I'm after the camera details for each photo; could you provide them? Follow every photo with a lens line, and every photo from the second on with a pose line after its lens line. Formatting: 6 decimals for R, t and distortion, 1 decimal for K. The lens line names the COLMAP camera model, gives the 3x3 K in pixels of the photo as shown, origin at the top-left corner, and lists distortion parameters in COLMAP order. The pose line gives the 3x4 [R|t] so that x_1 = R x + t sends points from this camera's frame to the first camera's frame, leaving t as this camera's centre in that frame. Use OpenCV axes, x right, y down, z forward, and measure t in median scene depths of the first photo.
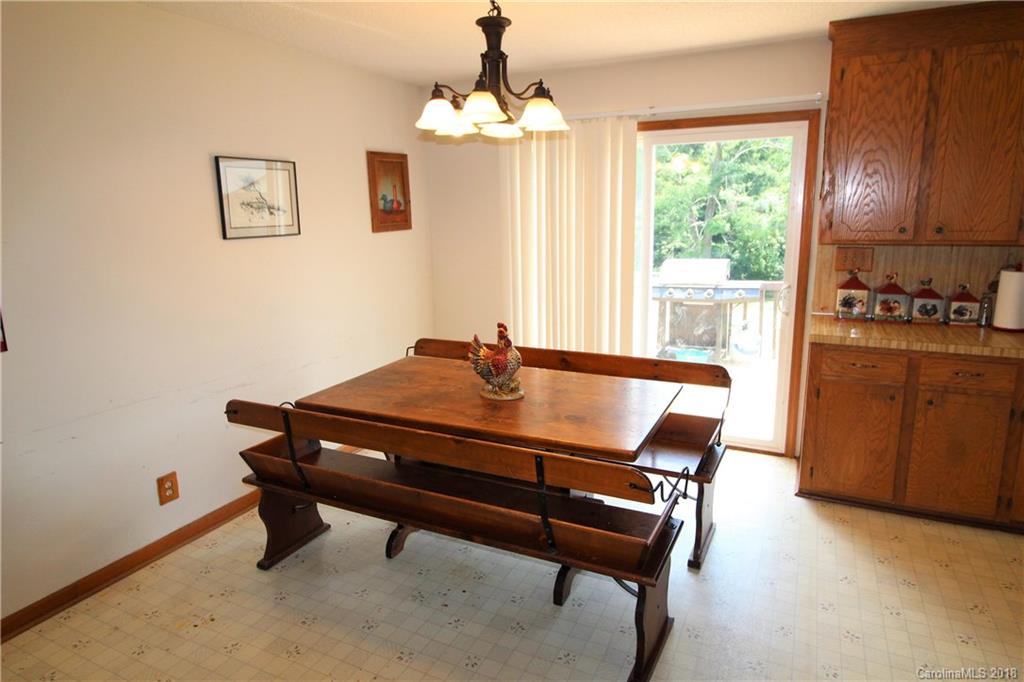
lens RADIAL K [[614.4, 0, 546.4], [0, 614.4, 336.6], [0, 0, 1]] dist [0.014890, -0.001387]
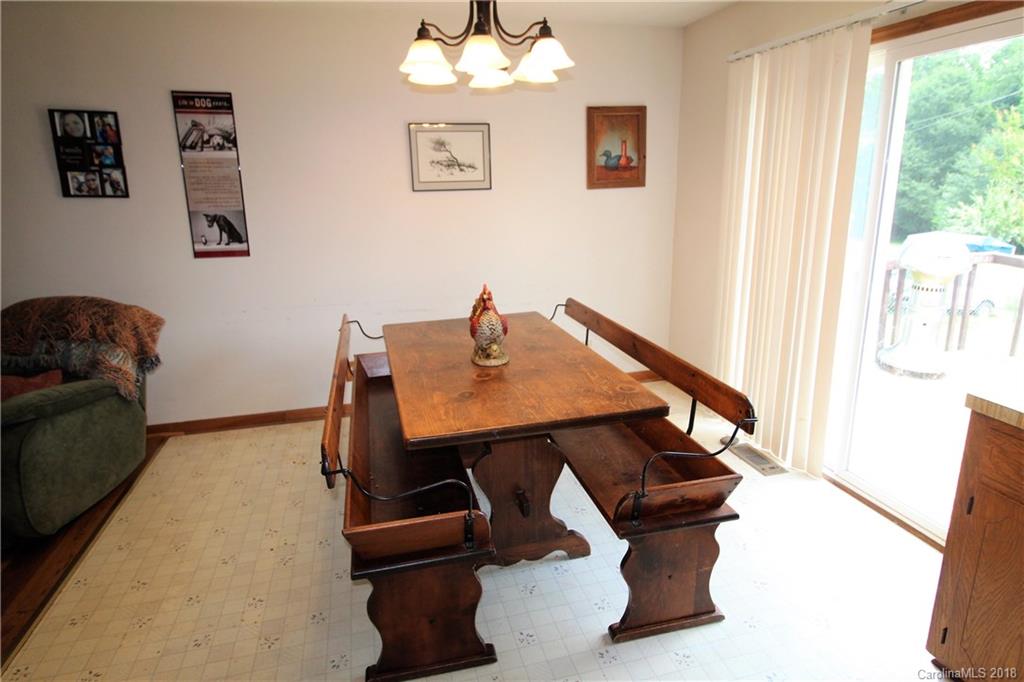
lens RADIAL K [[614.4, 0, 519.3], [0, 614.4, 334.5], [0, 0, 1]] dist [0.014890, -0.001387]
pose [[0.632541, 0.198674, -0.748612, 0.475787], [-0.151561, 0.979606, 0.131916, -0.055275], [0.759553, 0.030018, 0.649752, 0.285318]]
